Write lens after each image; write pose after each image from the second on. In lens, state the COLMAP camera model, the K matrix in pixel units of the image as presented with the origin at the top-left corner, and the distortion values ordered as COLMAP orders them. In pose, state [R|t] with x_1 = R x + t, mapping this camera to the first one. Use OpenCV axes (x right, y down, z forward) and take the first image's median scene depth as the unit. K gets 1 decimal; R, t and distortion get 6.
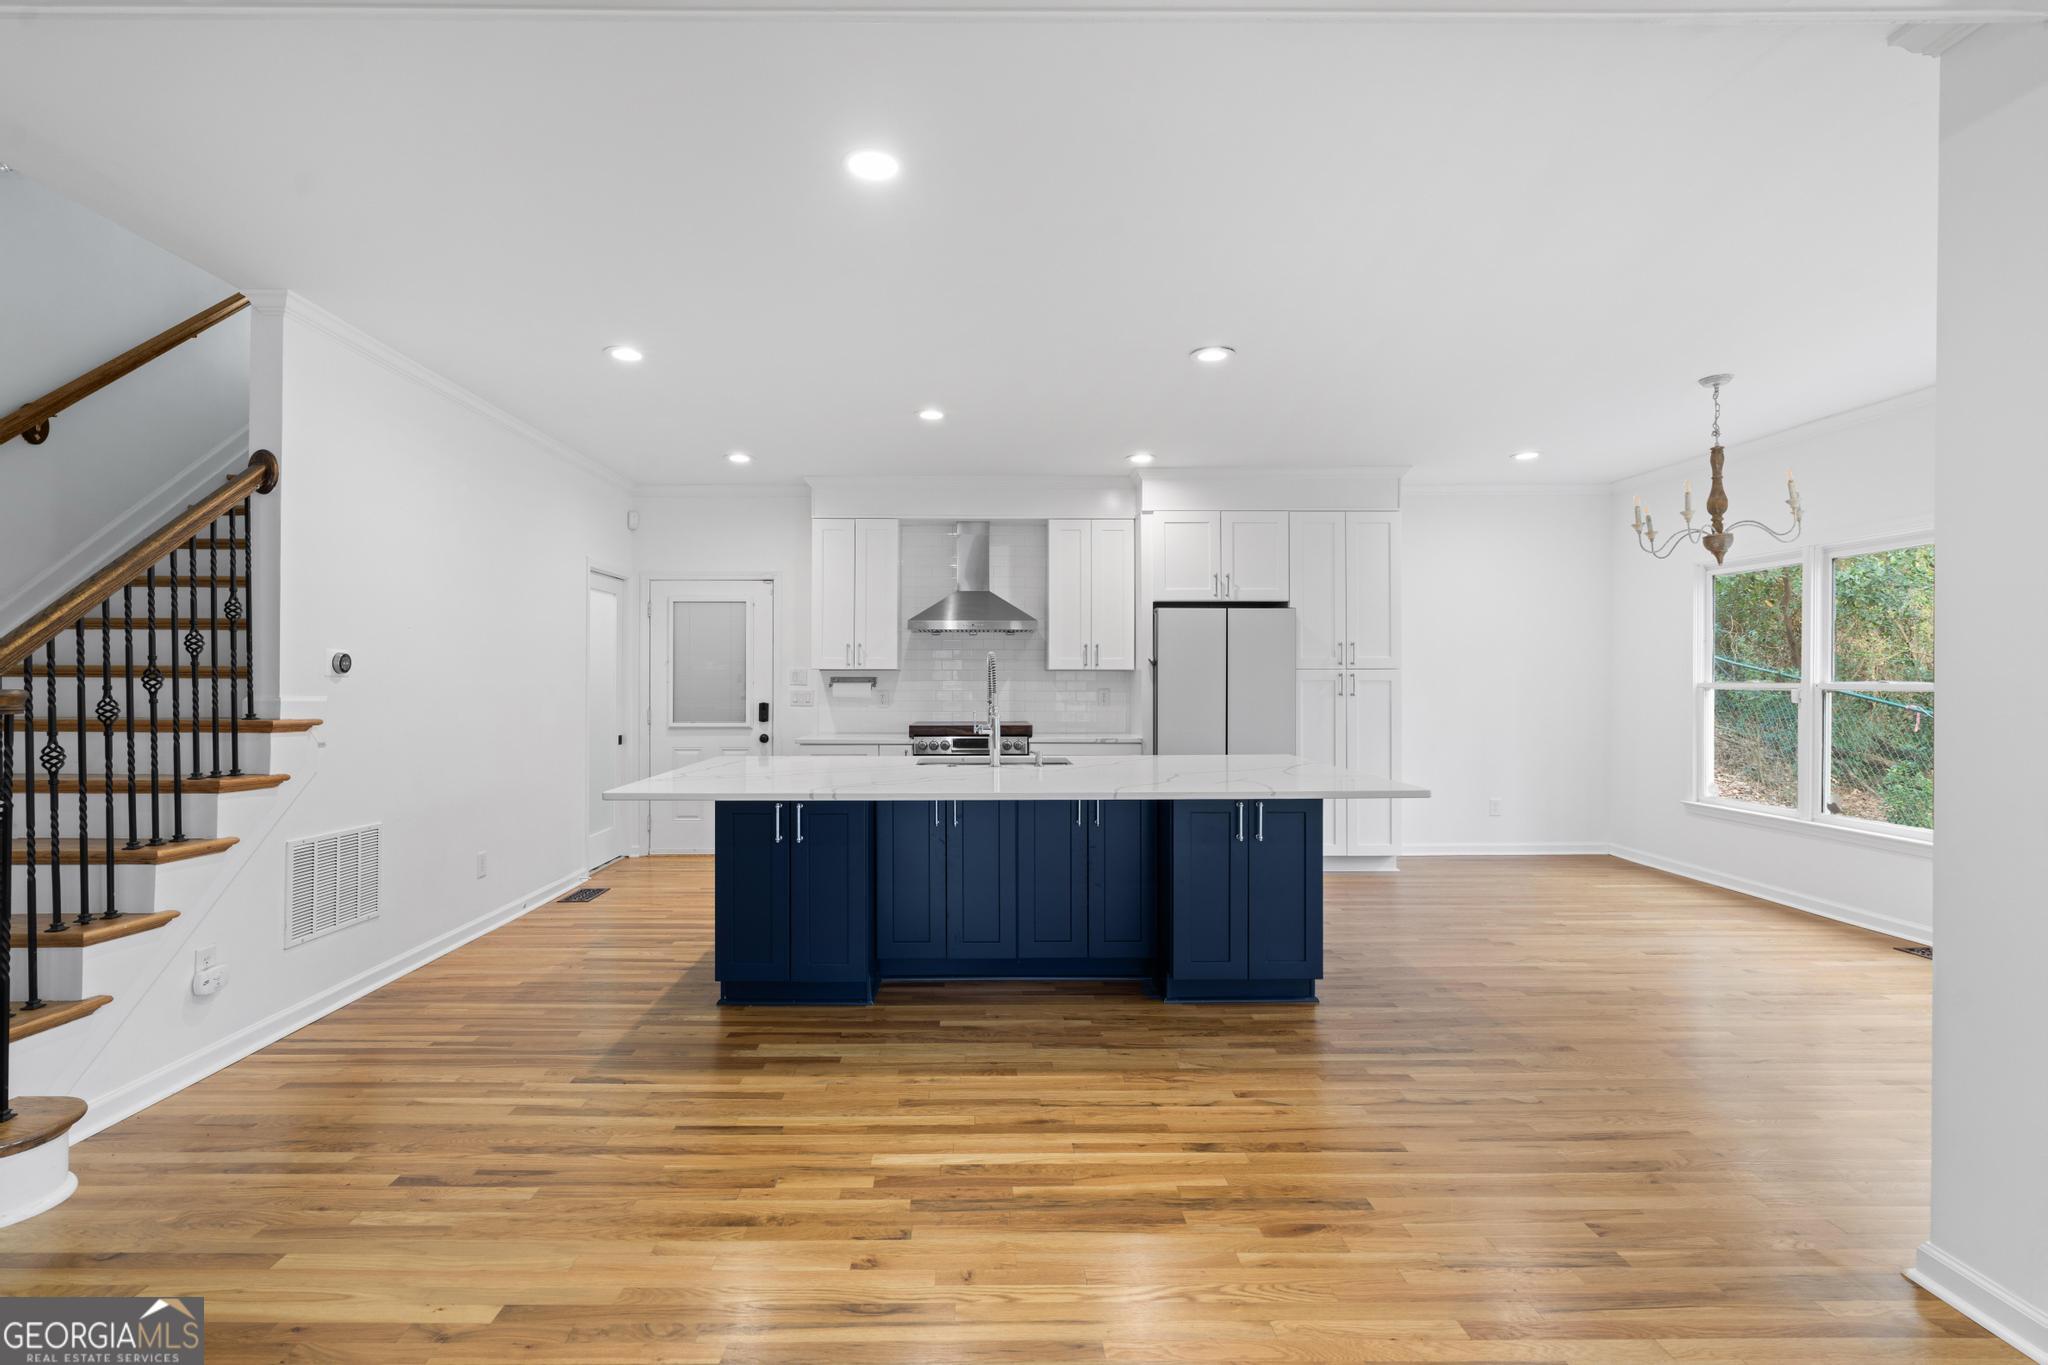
lens RADIAL K [[932.6, 0, 977.7], [0, 932.6, 682.1], [0, 0, 1]] dist [-0.000310, 0.002373]
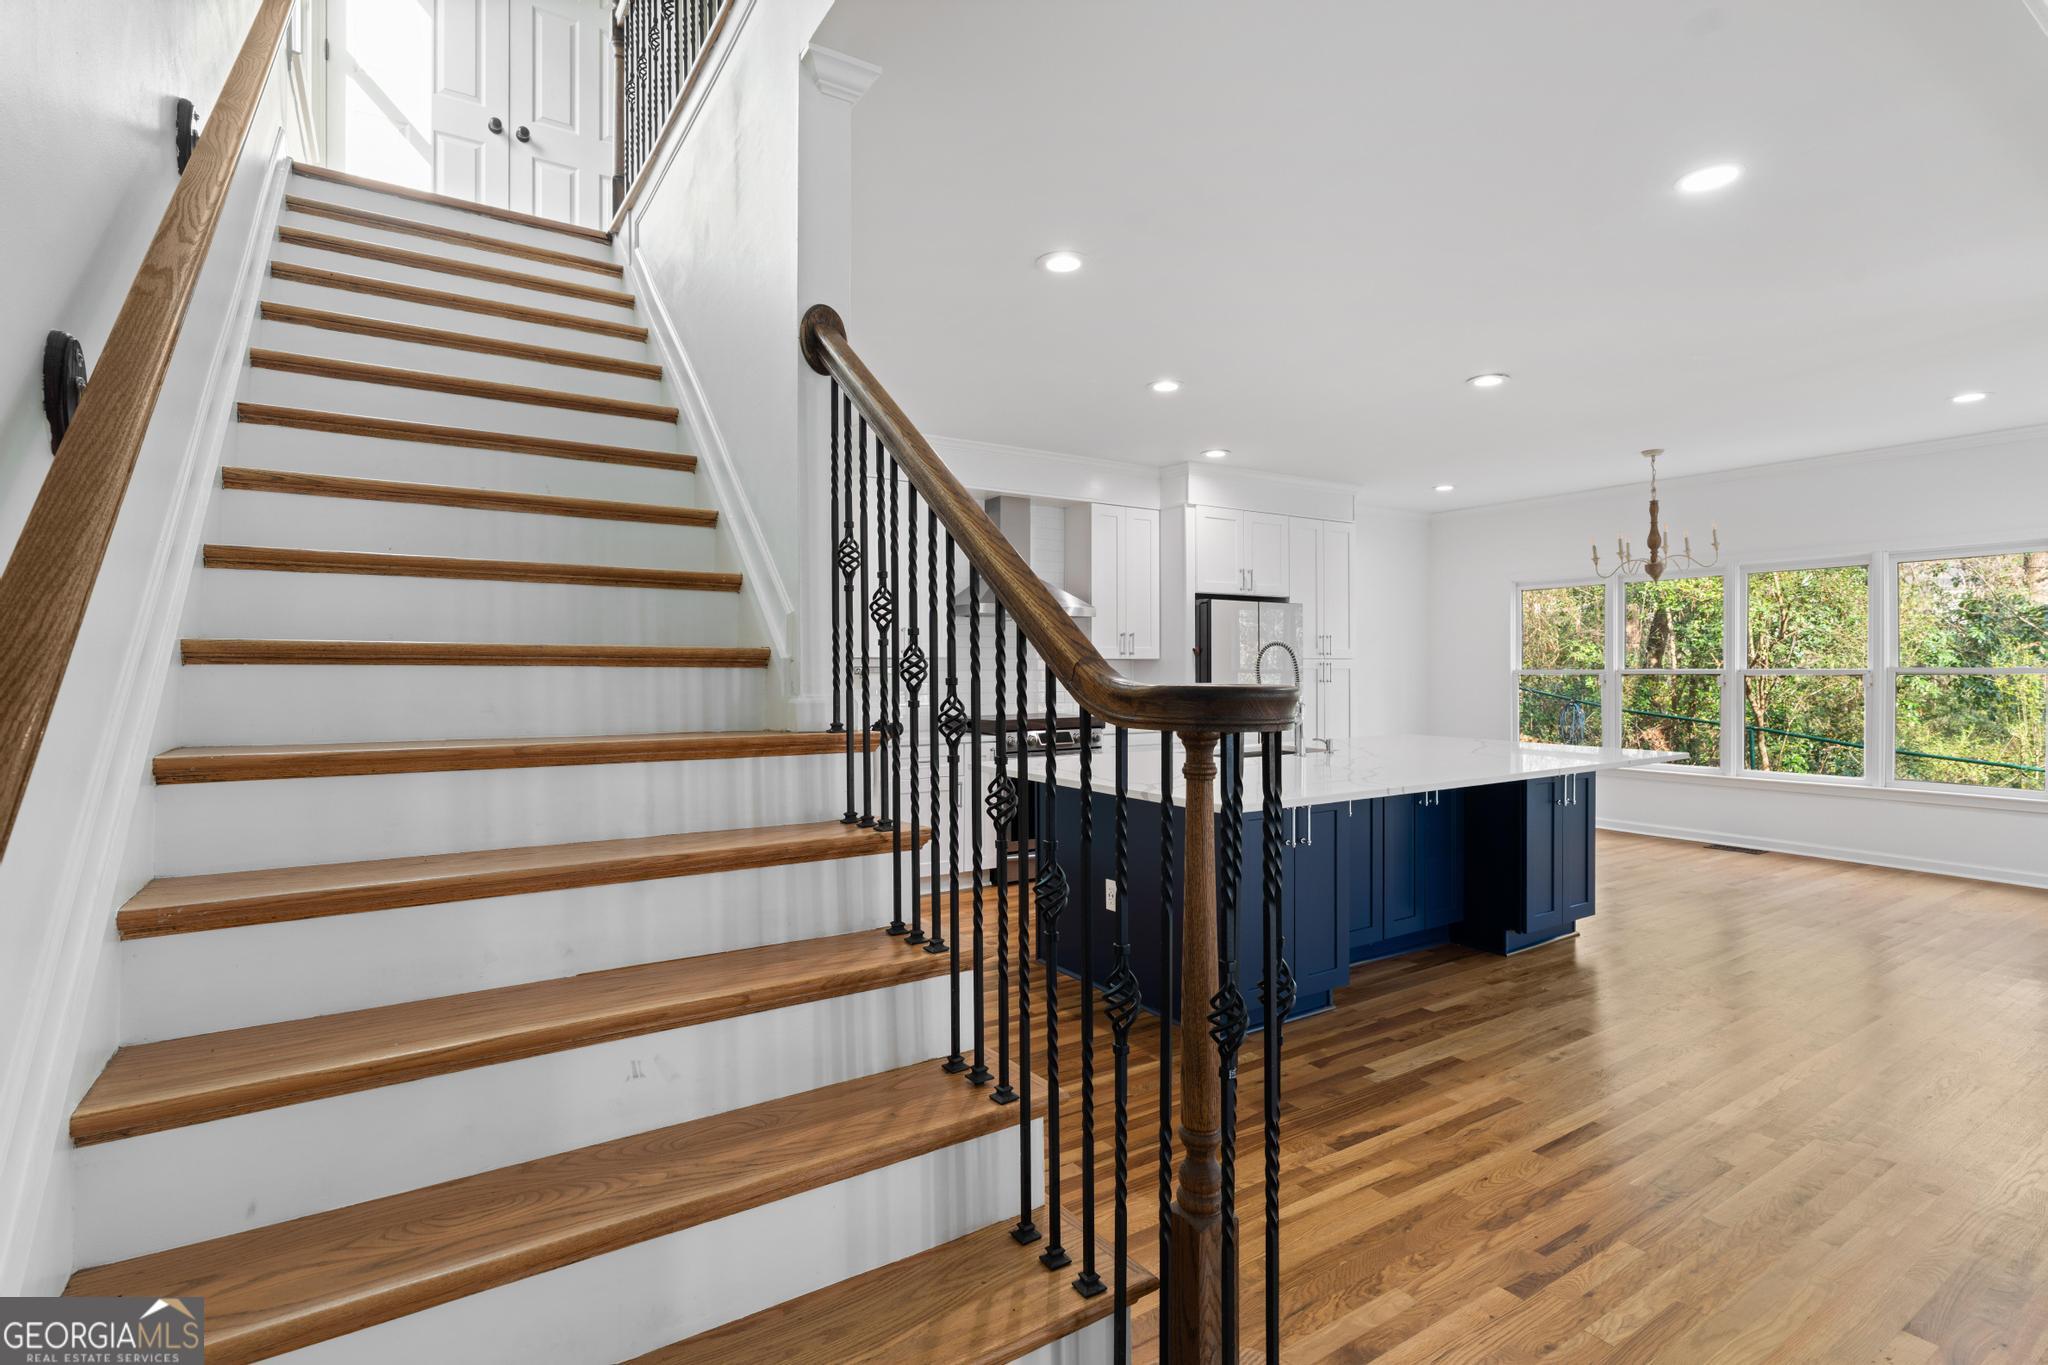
lens RADIAL K [[970.8, 0, 1033.2], [0, 970.8, 663.4], [0, 0, 1]] dist [0.001039, 0.000346]
pose [[0.837722, 0.000885, 0.546096, -0.993032], [0.005020, 0.999944, -0.009322, 0.002078], [-0.546073, 0.010551, 0.837671, 0.365755]]
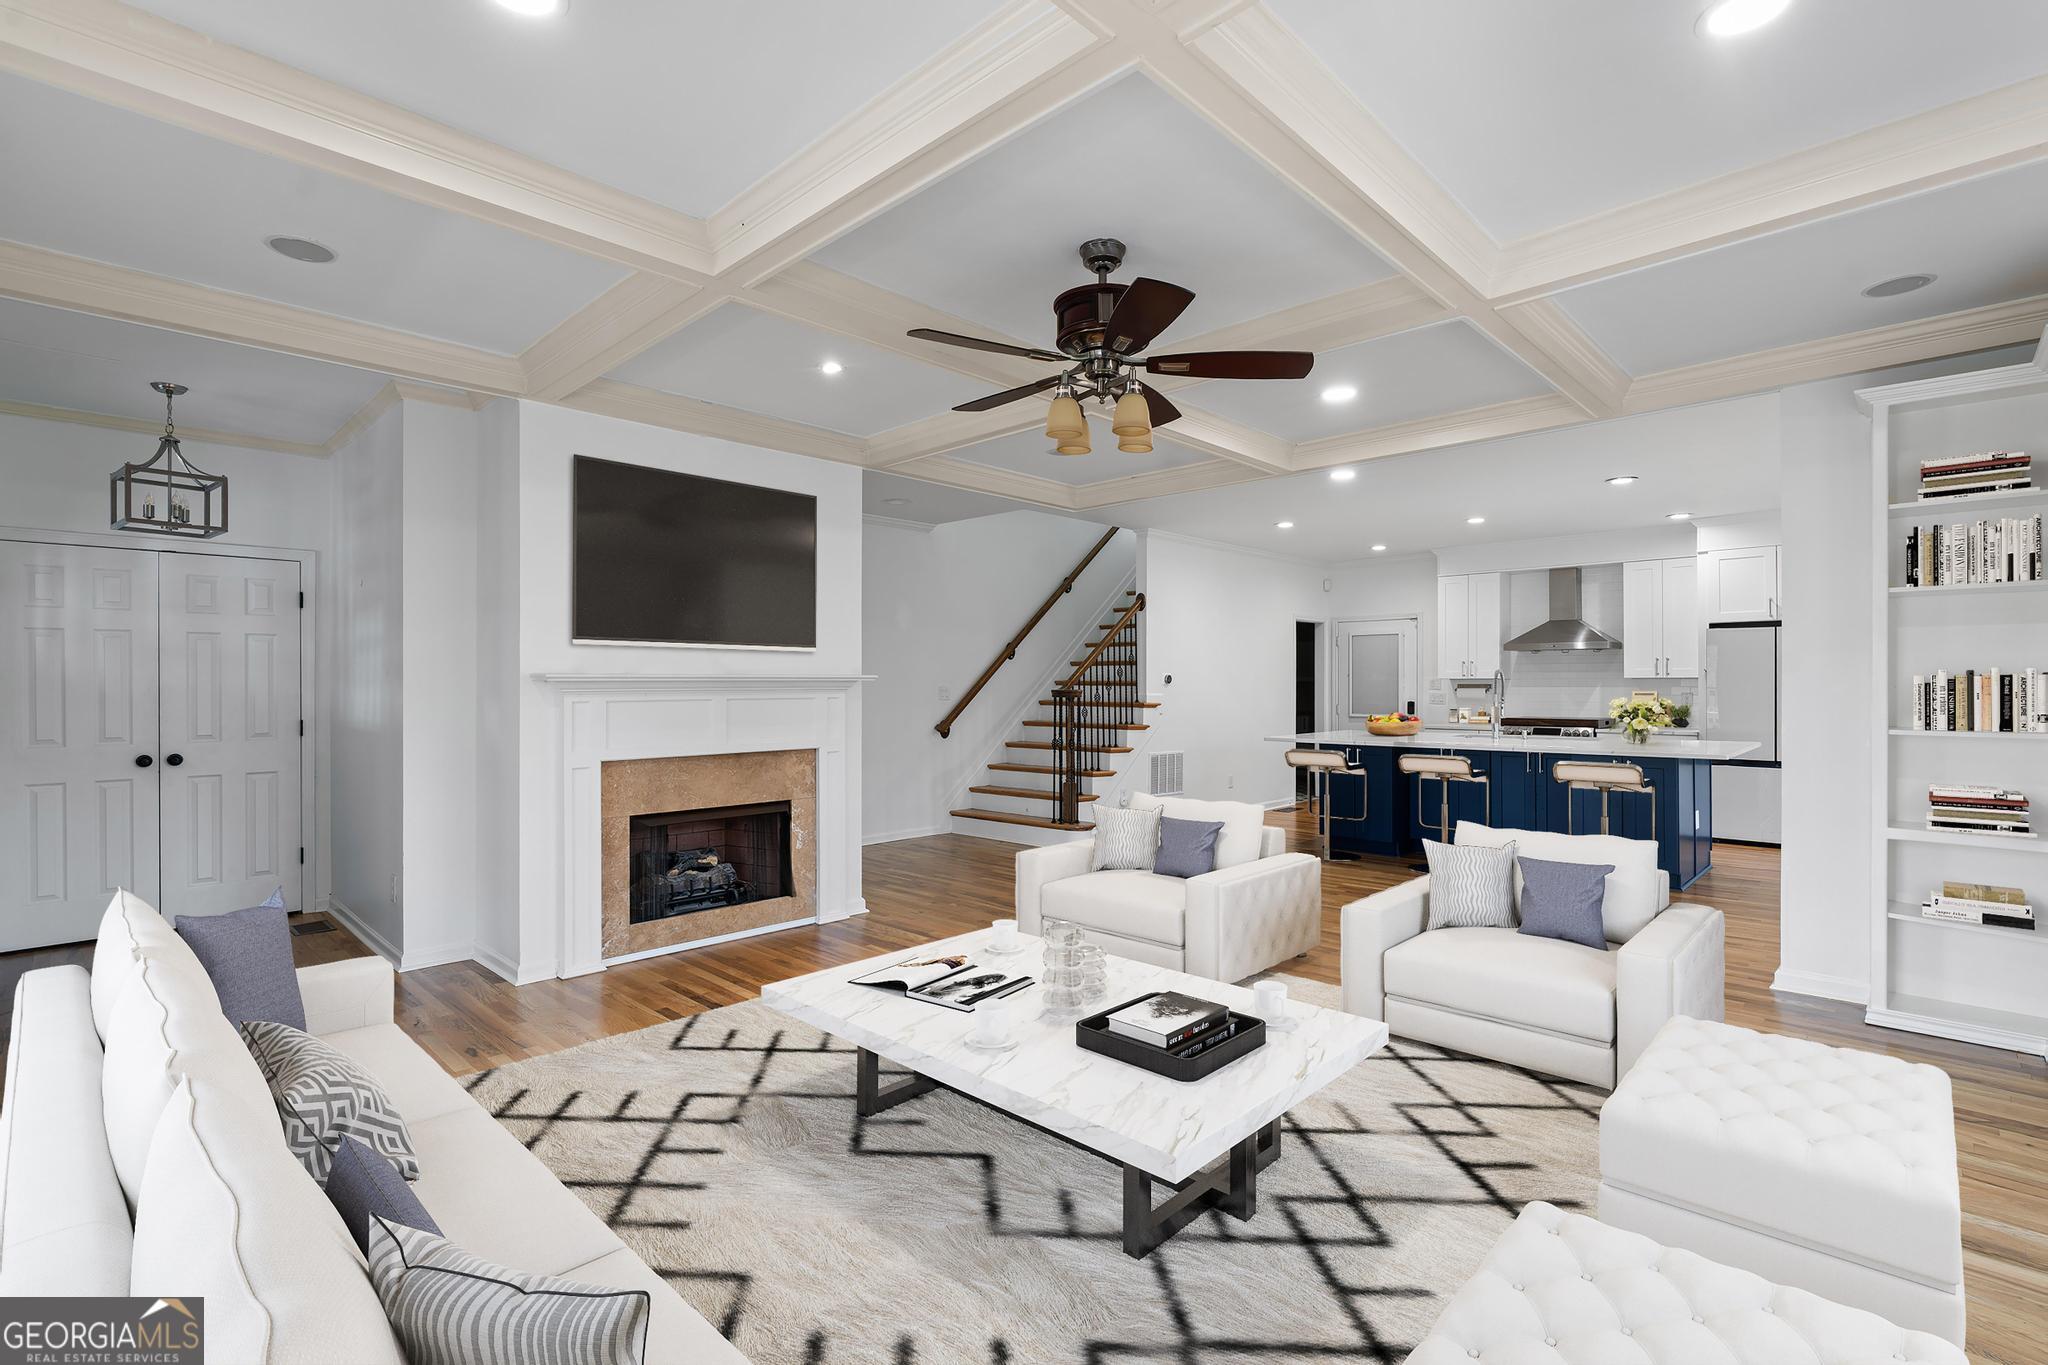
lens RADIAL K [[932.6, 0, 1037.1], [0, 932.6, 680.8], [0, 0, 1]] dist [-0.000310, 0.002373]
pose [[0.719951, -0.004317, -0.694011, 0.741516], [-0.000614, 0.999976, -0.006856, -0.000662], [0.694024, 0.005362, 0.719932, -0.959161]]
